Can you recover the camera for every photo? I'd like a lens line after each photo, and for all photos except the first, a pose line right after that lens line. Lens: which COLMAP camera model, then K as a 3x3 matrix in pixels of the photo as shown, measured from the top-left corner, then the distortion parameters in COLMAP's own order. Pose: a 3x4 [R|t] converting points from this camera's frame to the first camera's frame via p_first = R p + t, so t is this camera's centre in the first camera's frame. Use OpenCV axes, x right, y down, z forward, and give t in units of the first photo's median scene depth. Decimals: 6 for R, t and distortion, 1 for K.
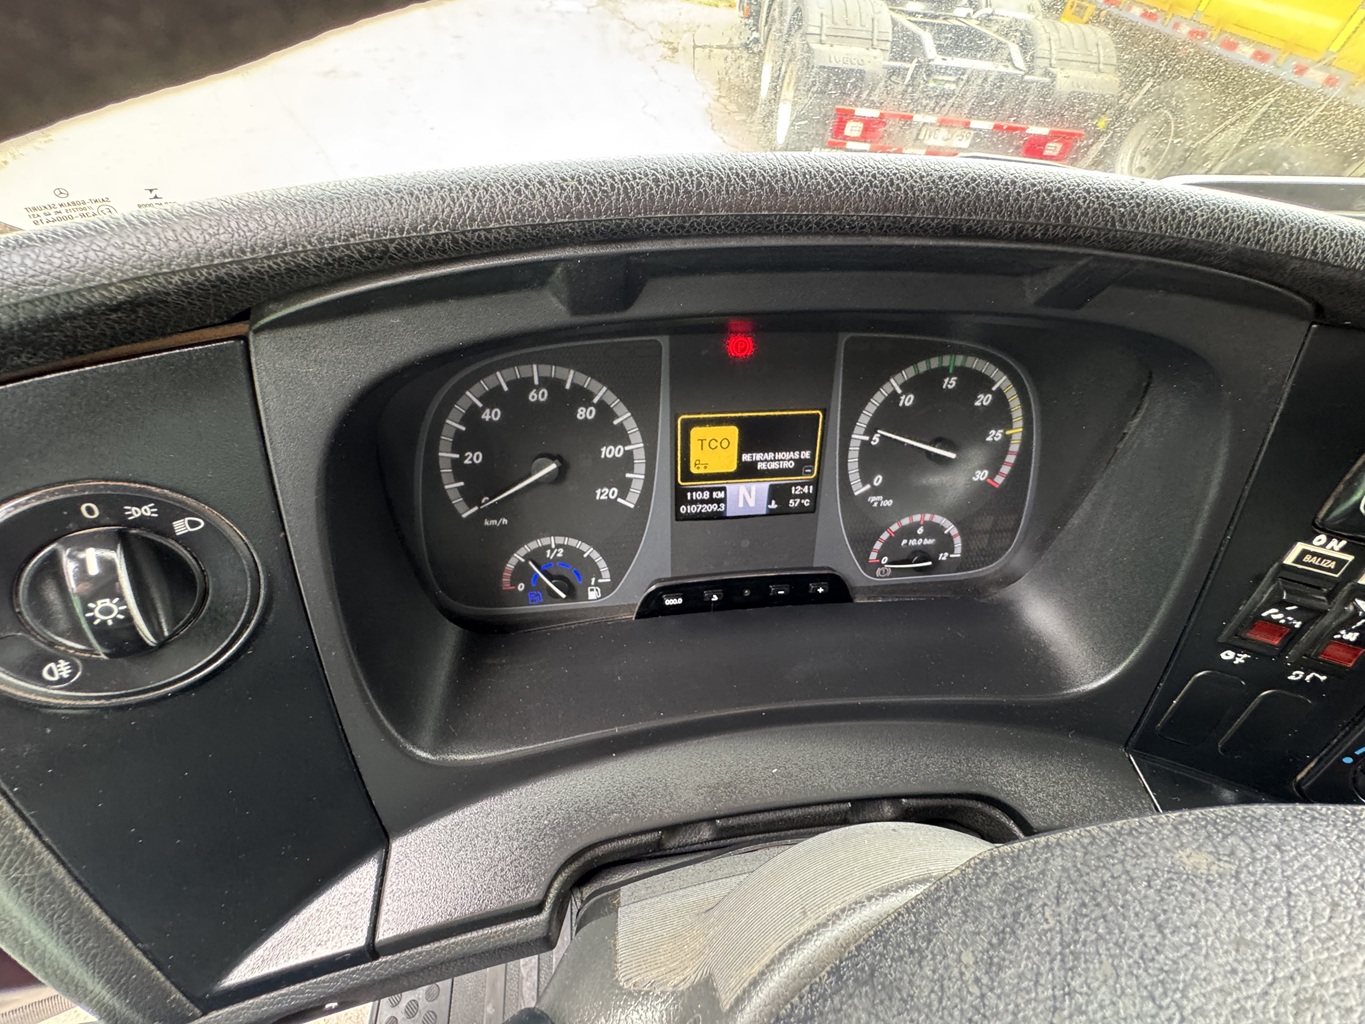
lens RADIAL K [[561.1, 0, 677.8], [0, 561.1, 512.5], [0, 0, 1]] dist [-0.002098, -0.000470]
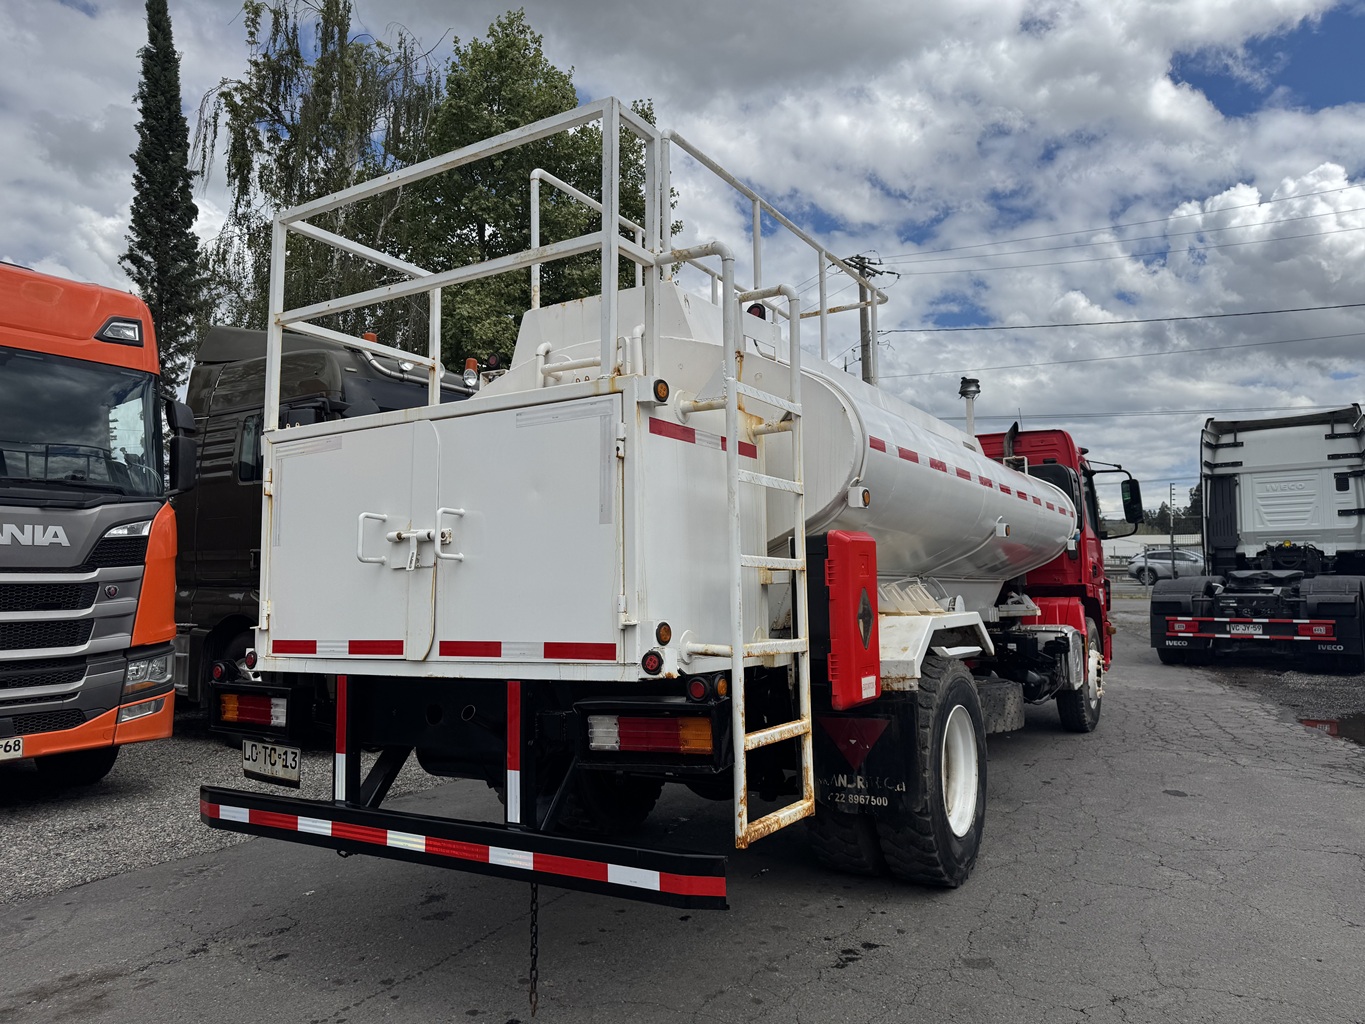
lens RADIAL K [[950.8, 0, 675.4], [0, 950.8, 497.6], [0, 0, 1]] dist [0.026386, -0.042349]
pose [[0.772680, -0.139765, -0.619218, 1.065147], [-0.435940, 0.592233, -0.677655, 1.933979], [0.461434, 0.793552, 0.396678, -1.346597]]
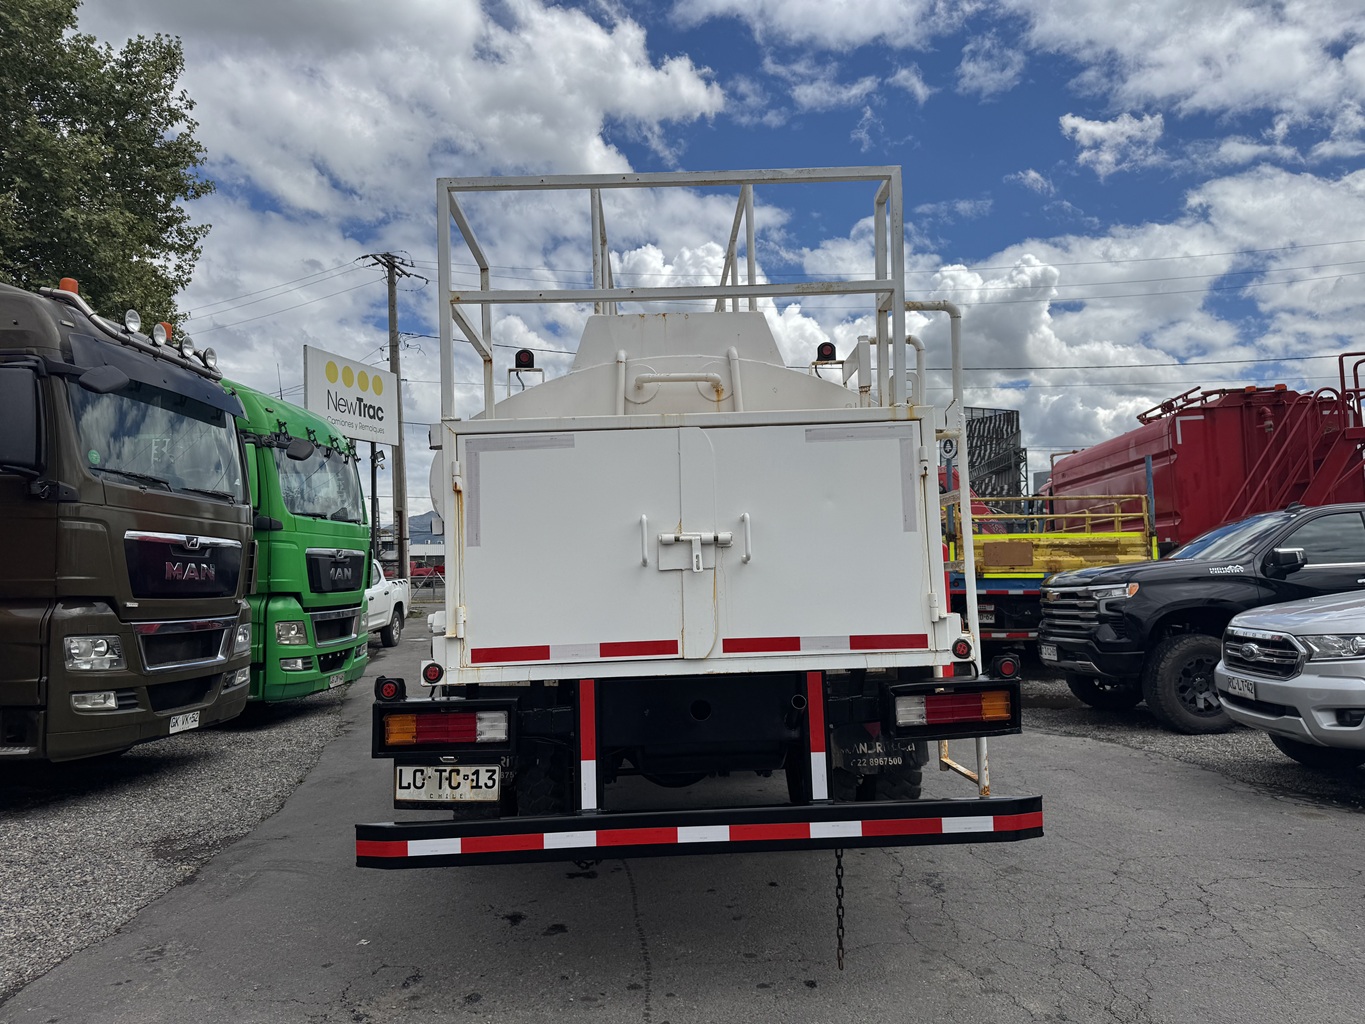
lens RADIAL K [[955.3, 0, 661.2], [0, 955.3, 510.9], [0, 0, 1]] dist [0.060654, -0.078424]
pose [[0.988608, -0.103972, -0.108830, 0.527259], [-0.027088, 0.588349, -0.808153, 2.135043], [0.148055, 0.801895, 0.578830, -1.577052]]
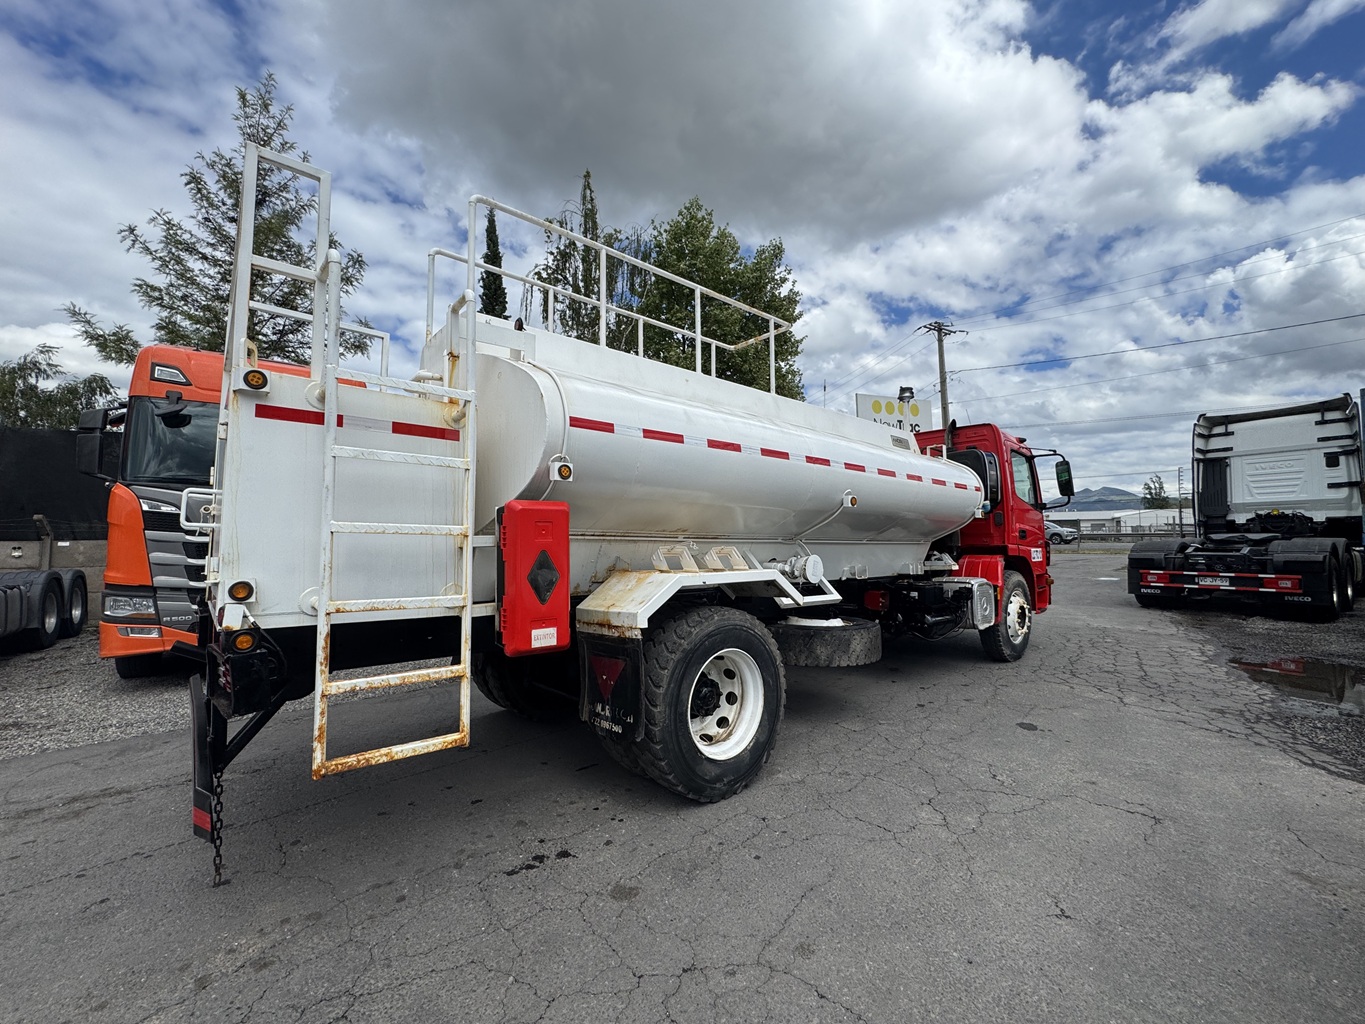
lens RADIAL K [[553.7, 0, 677.0], [0, 553.7, 488.8], [0, 0, 1]] dist [-0.005115, -0.000295]
pose [[0.549234, -0.158025, -0.820592, 1.207783], [-0.604964, 0.602242, -0.520887, 1.551350], [0.576508, 0.782517, 0.235172, -1.011808]]
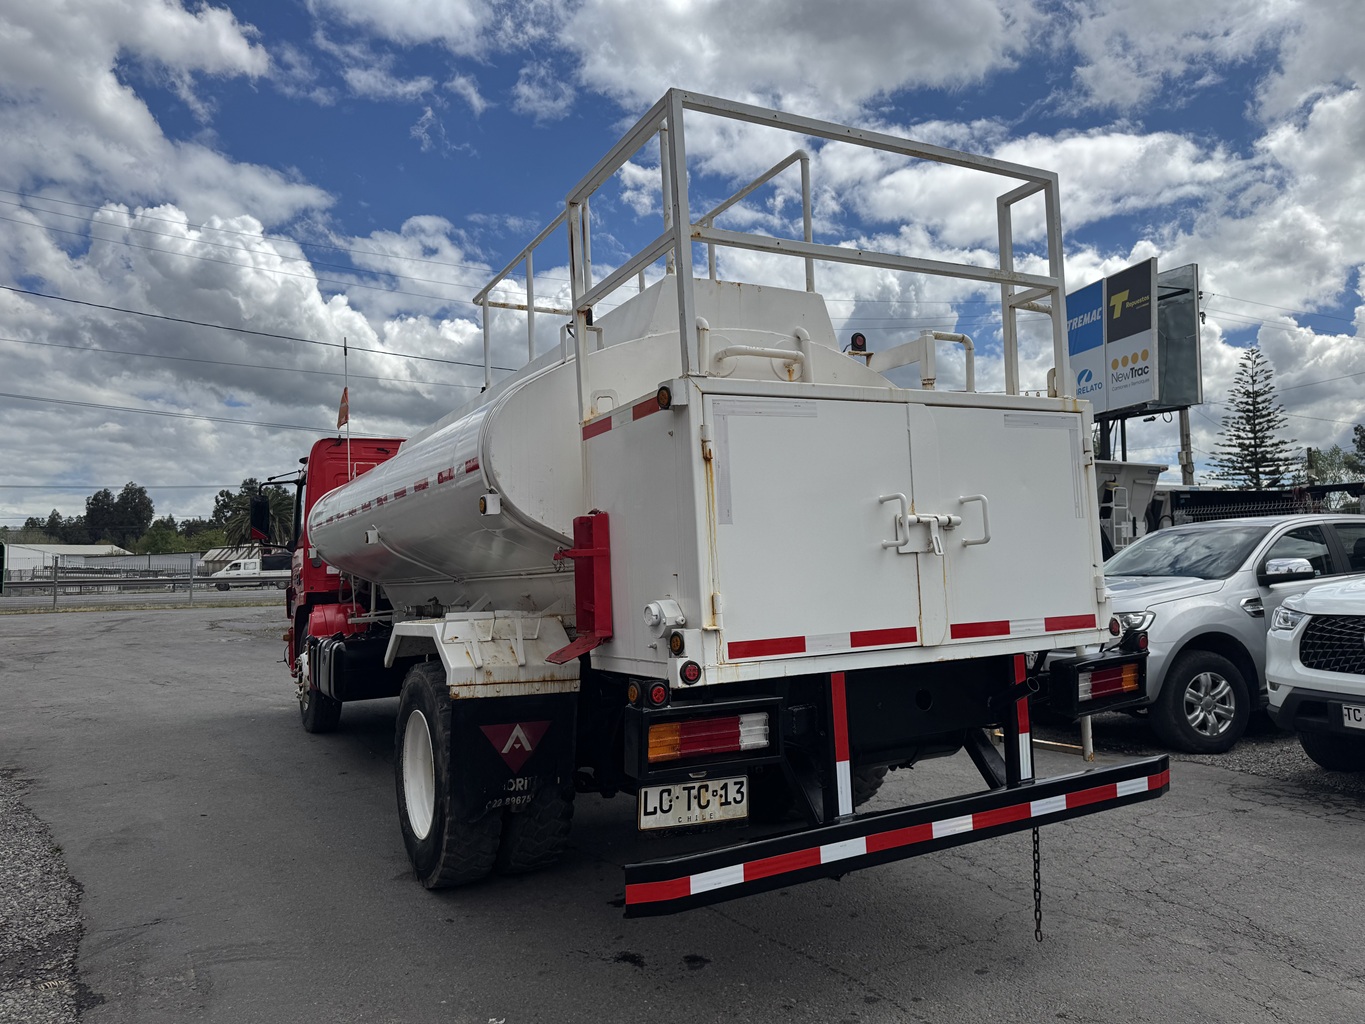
lens RADIAL K [[955.3, 0, 661.2], [0, 955.3, 510.9], [0, 0, 1]] dist [0.060654, -0.078424]
pose [[0.932752, -0.077350, 0.352124, 0.036859], [0.327475, 0.590269, -0.737796, 2.007024], [-0.150779, 0.803492, 0.575904, -1.514672]]
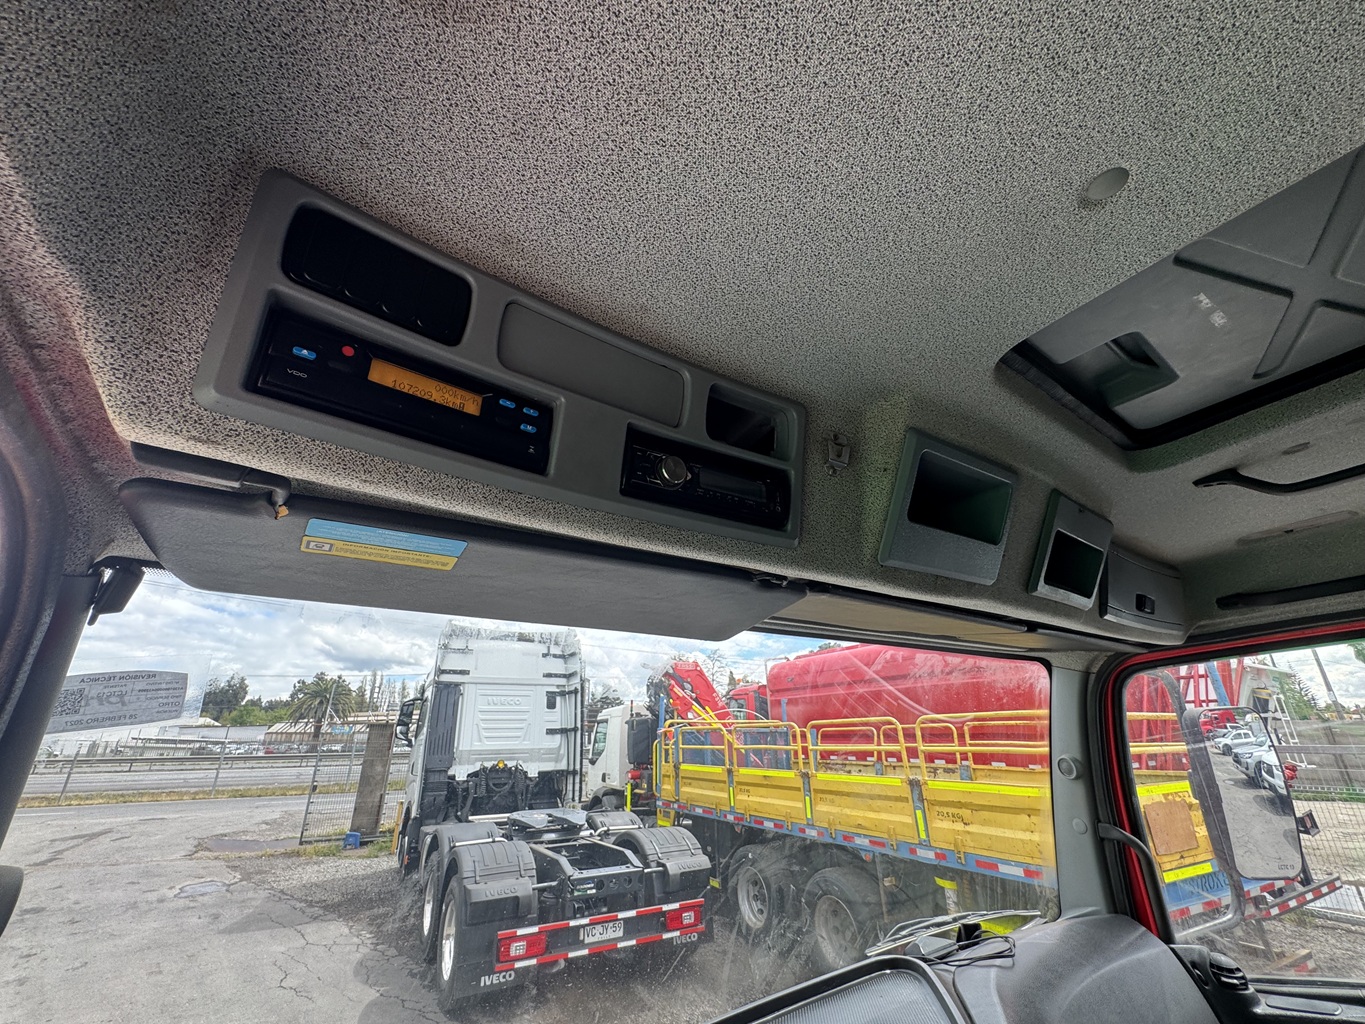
lens RADIAL K [[561.1, 0, 677.8], [0, 561.1, 512.5], [0, 0, 1]] dist [-0.002098, -0.000470]
pose [[0.872633, 0.093442, 0.479354, -0.009541], [0.422020, 0.349699, -0.836427, 0.047101], [-0.245787, 0.932190, 0.265725, -0.136125]]
